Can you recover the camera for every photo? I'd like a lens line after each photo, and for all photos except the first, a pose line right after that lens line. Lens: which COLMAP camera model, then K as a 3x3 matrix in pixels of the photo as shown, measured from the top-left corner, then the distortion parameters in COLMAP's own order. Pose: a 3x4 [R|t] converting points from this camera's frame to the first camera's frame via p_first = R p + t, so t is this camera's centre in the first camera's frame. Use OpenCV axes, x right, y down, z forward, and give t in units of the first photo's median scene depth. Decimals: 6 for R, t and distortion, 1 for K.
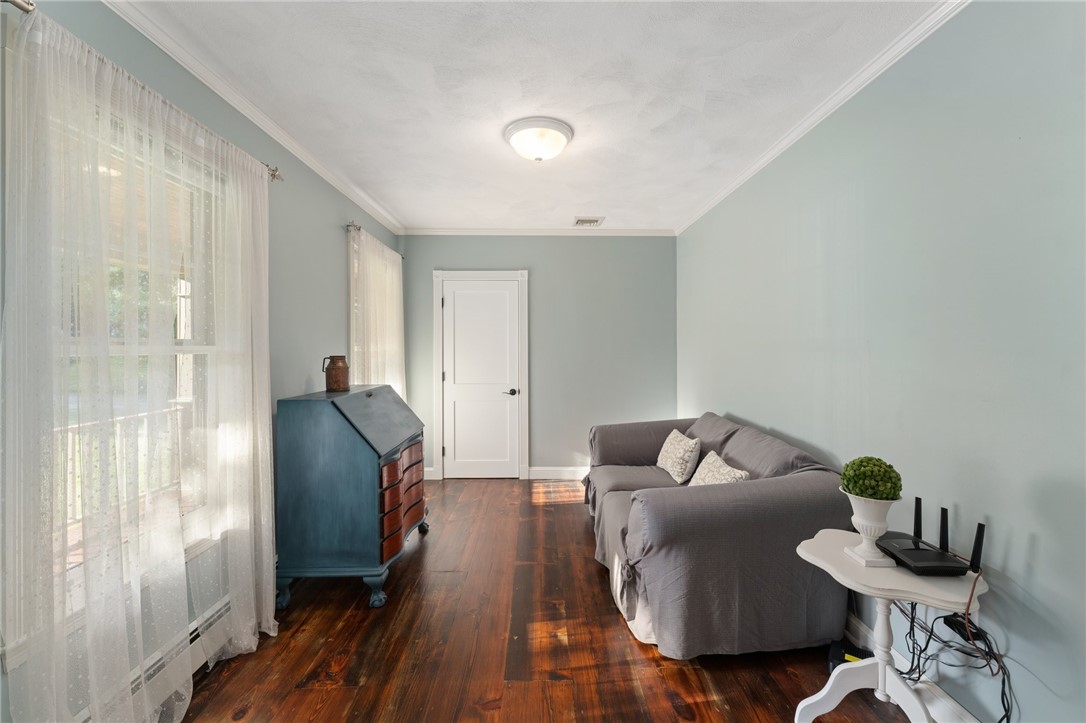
lens RADIAL K [[433.3, 0, 547.1], [0, 433.3, 351.1], [0, 0, 1]] dist [-0.000938, -0.000498]
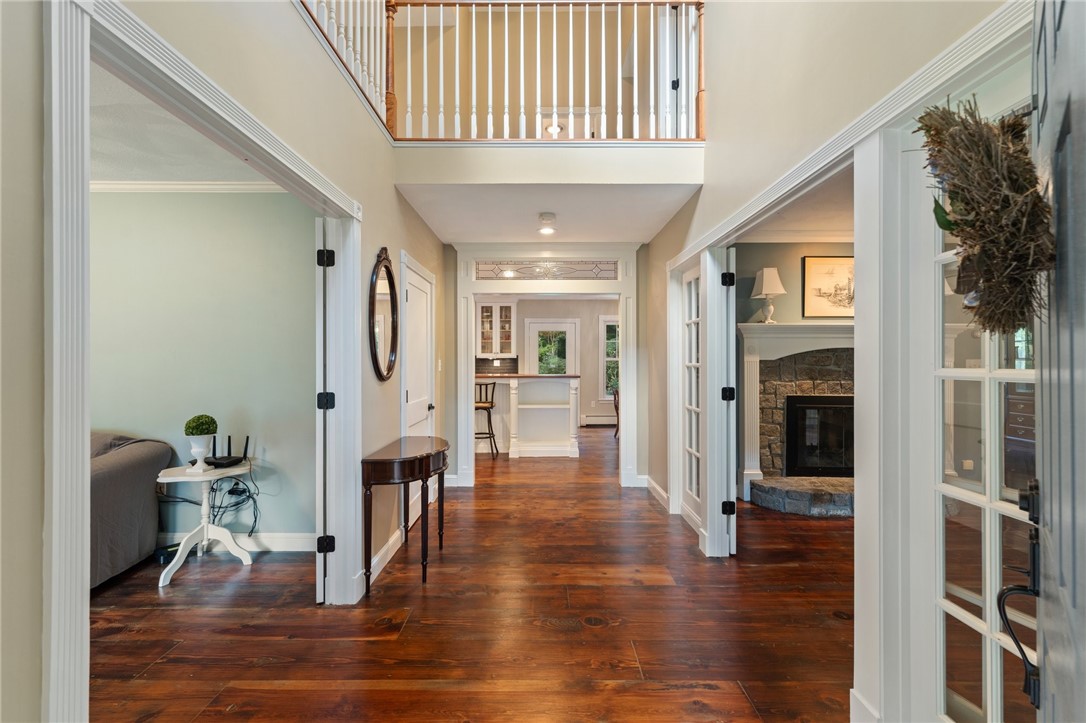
lens RADIAL K [[480.6, 0, 543.0], [0, 480.6, 361.5], [0, 0, 1]] dist [0.002010, 0.000137]
pose [[0.027750, 0.006783, 0.999592, -1.283837], [0.000753, 0.999977, -0.006806, 0.033275], [-0.999615, 0.000941, 0.027744, -0.519721]]
